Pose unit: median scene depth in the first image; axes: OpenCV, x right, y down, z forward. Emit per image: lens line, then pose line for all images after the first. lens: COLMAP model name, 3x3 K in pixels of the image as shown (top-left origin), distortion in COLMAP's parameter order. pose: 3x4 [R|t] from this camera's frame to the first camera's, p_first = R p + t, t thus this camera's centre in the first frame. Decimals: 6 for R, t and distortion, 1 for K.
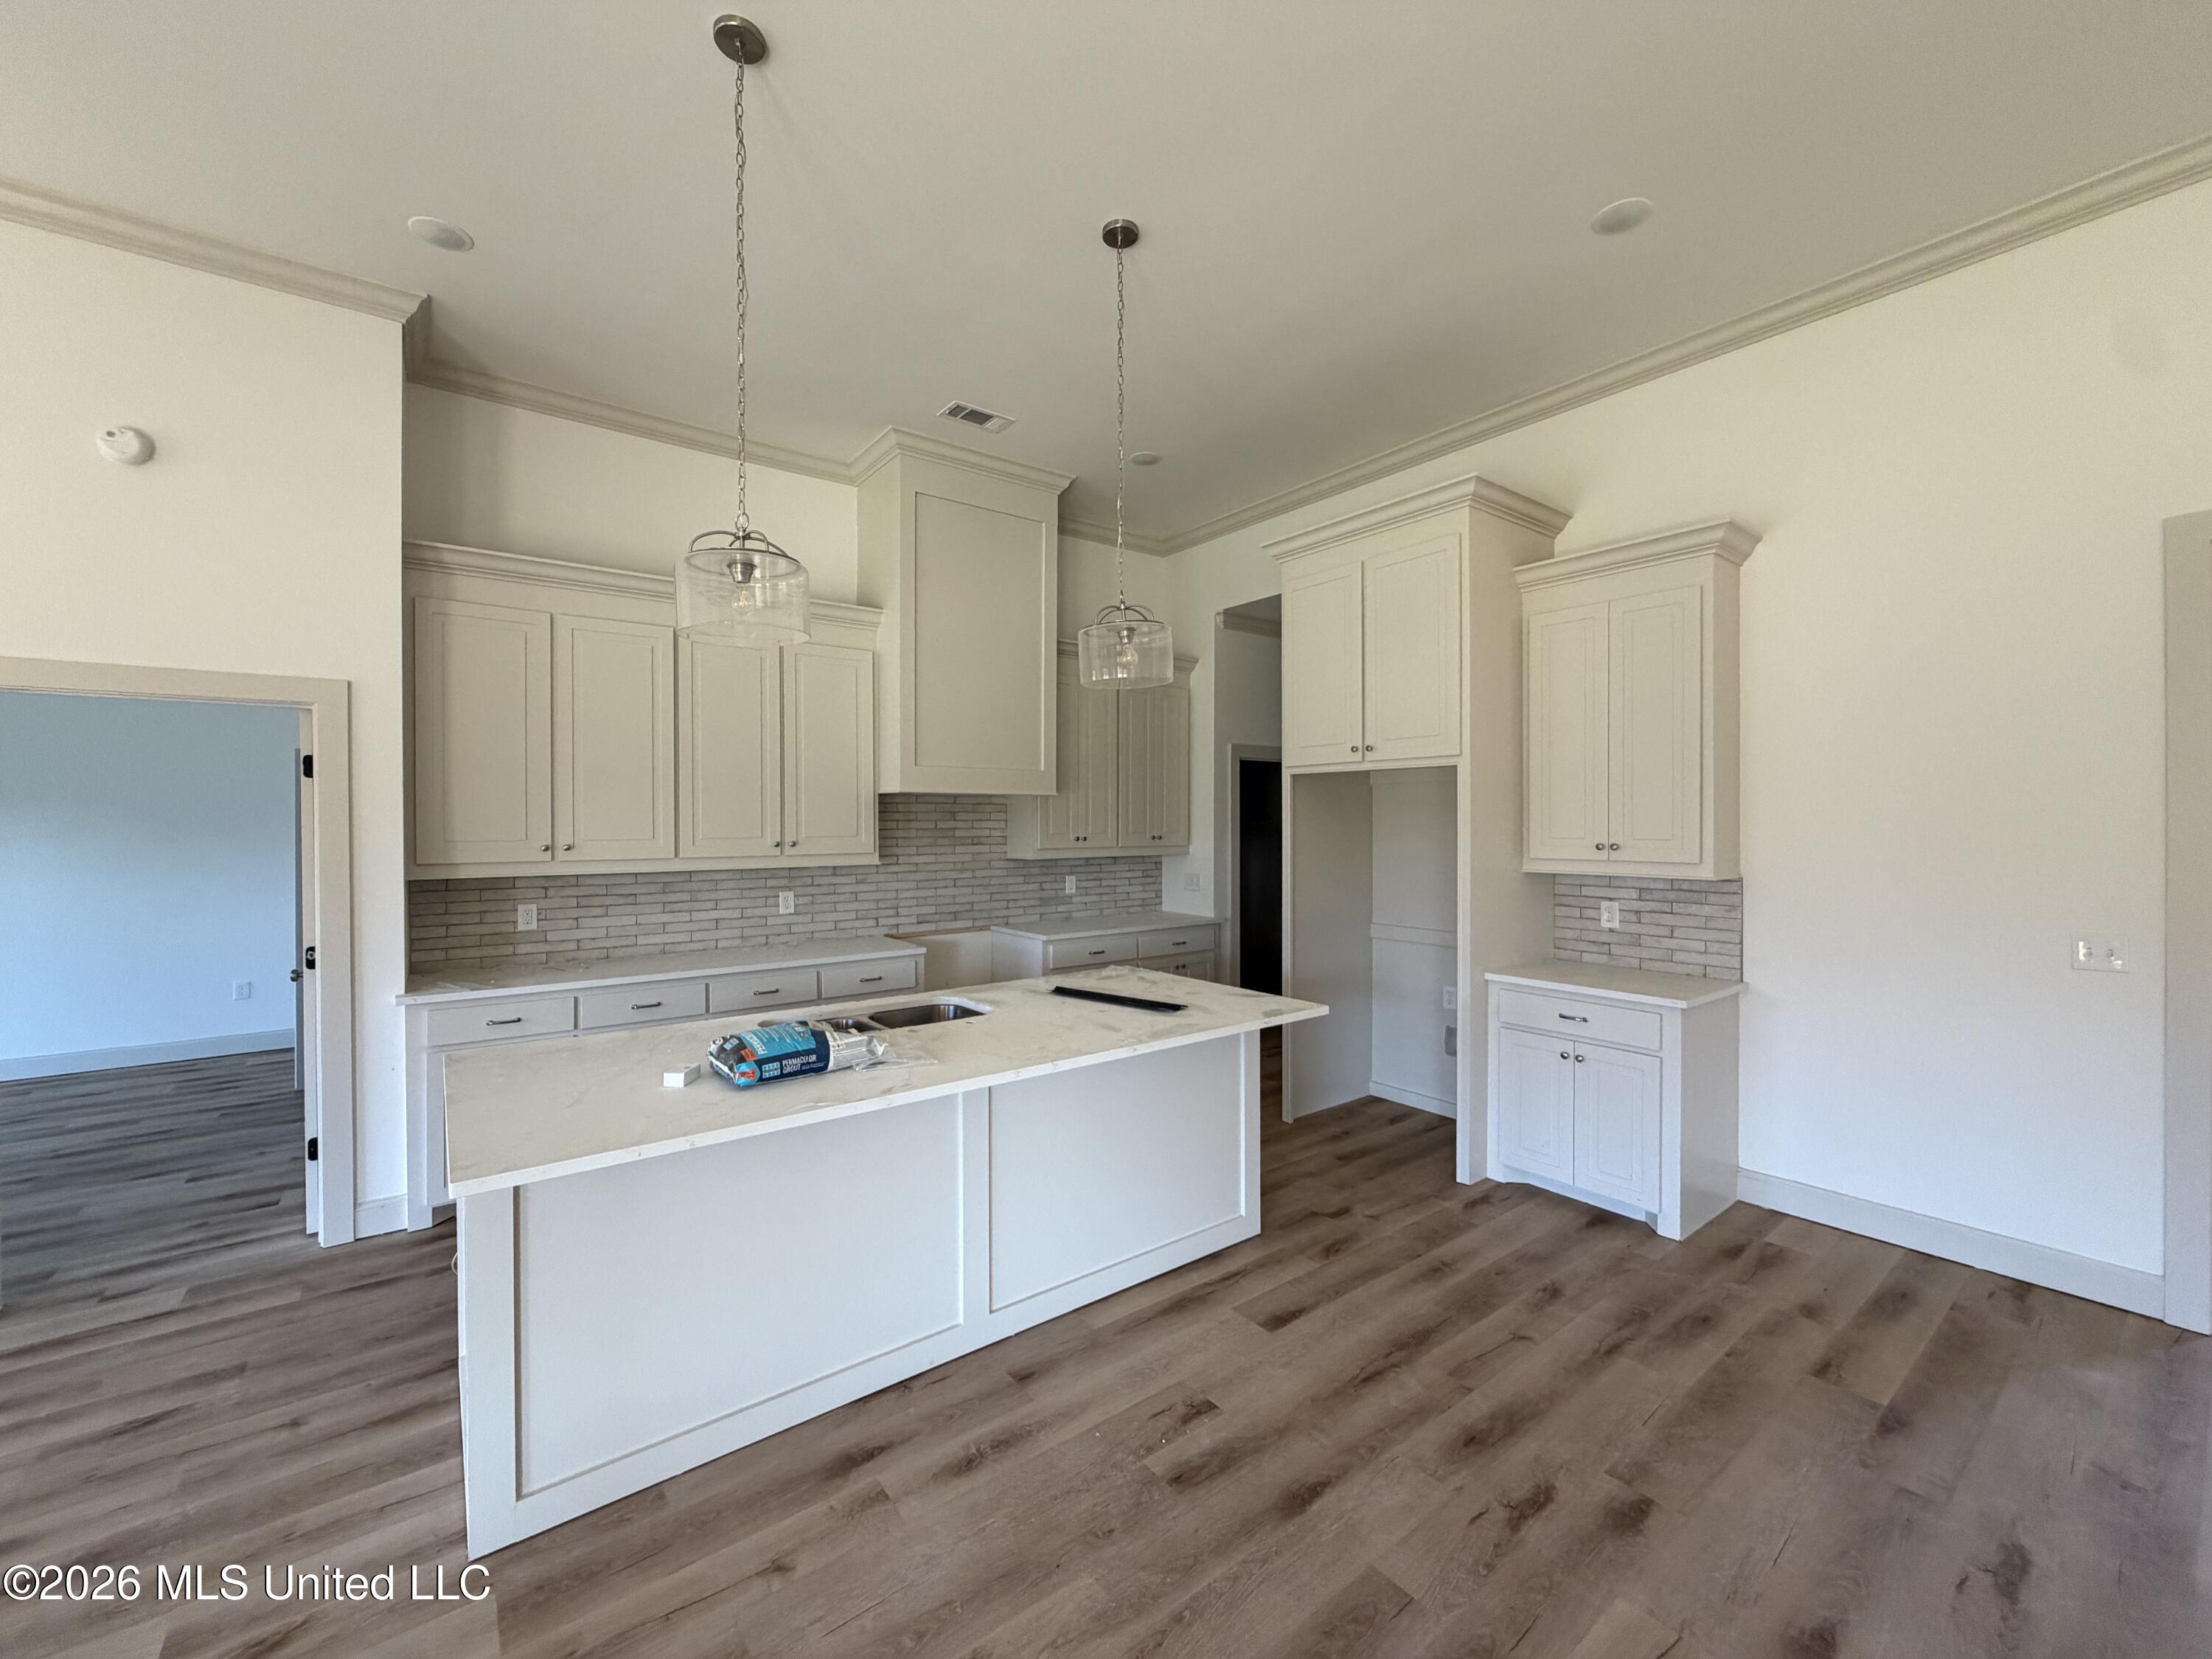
lens RADIAL K [[881.1, 0, 1104.7], [0, 881.1, 827.2], [0, 0, 1]] dist [-0.000124, -0.000129]
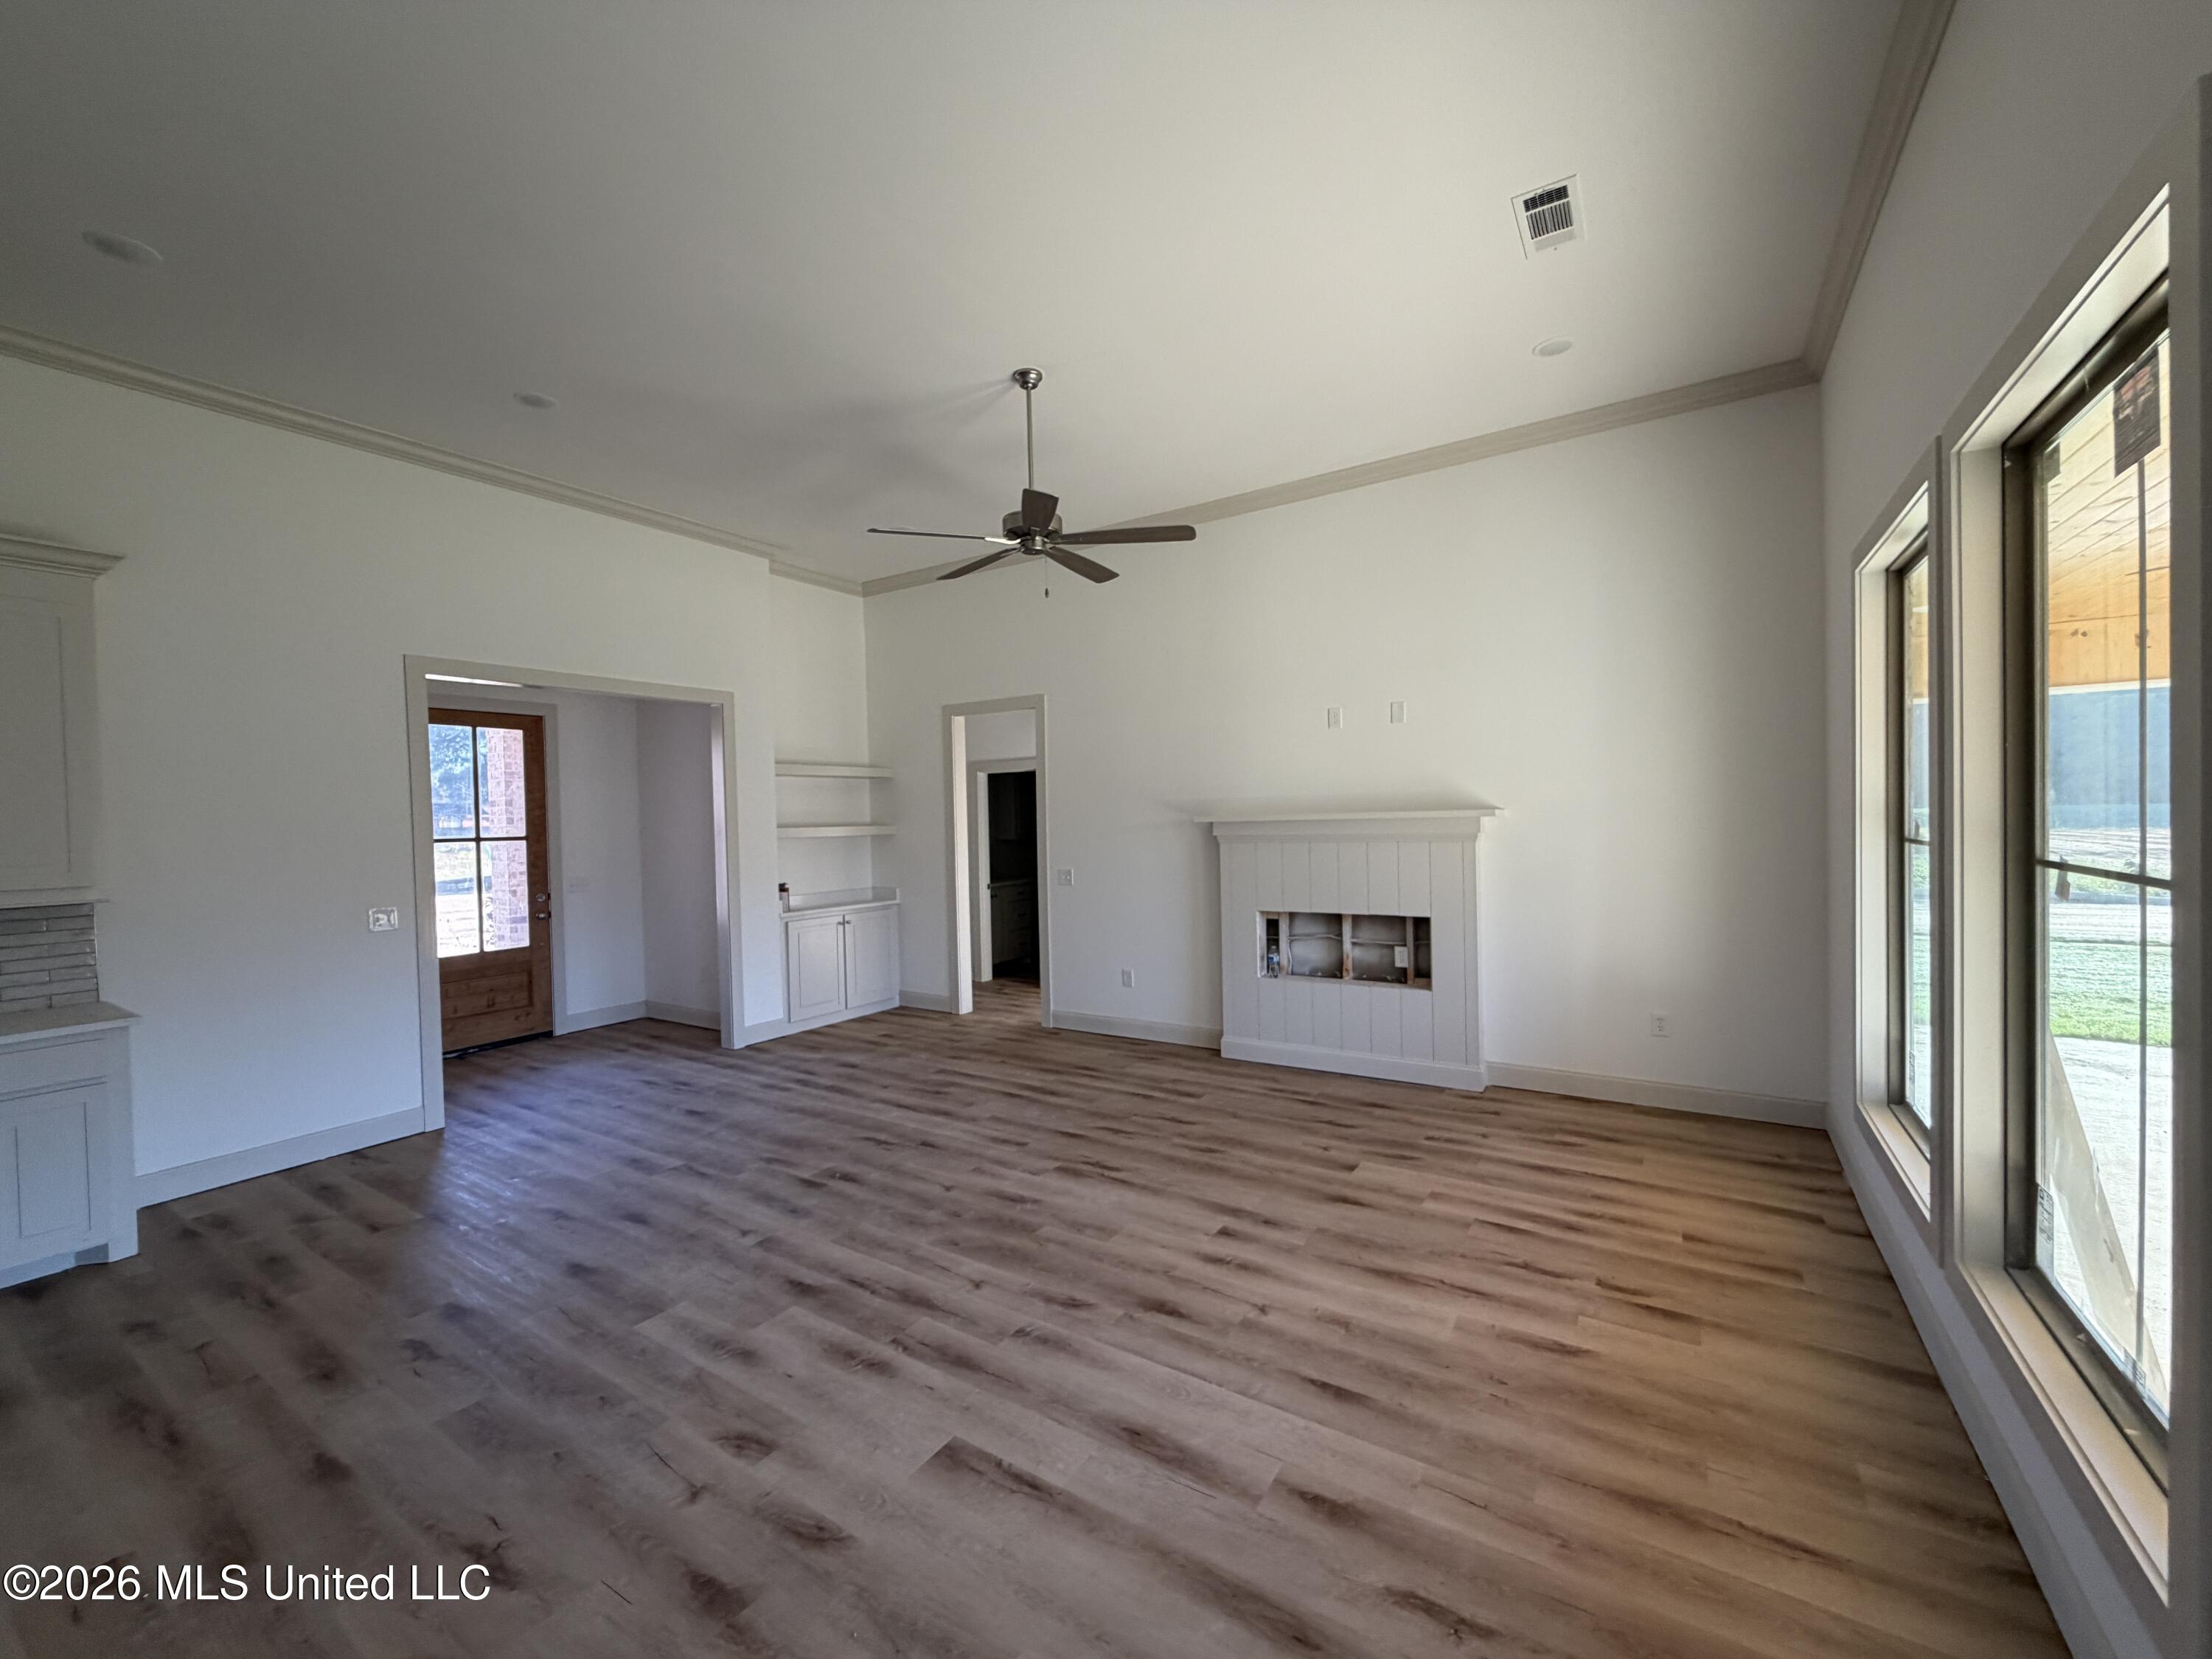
lens RADIAL K [[881.1, 0, 1105.2], [0, 881.1, 831.0], [0, 0, 1]] dist [-0.000124, -0.000129]
pose [[-0.343540, -0.008575, 0.939099, -0.792737], [0.028466, 0.999404, 0.019539, -0.010446], [-0.938706, 0.033444, -0.343091, 0.321944]]
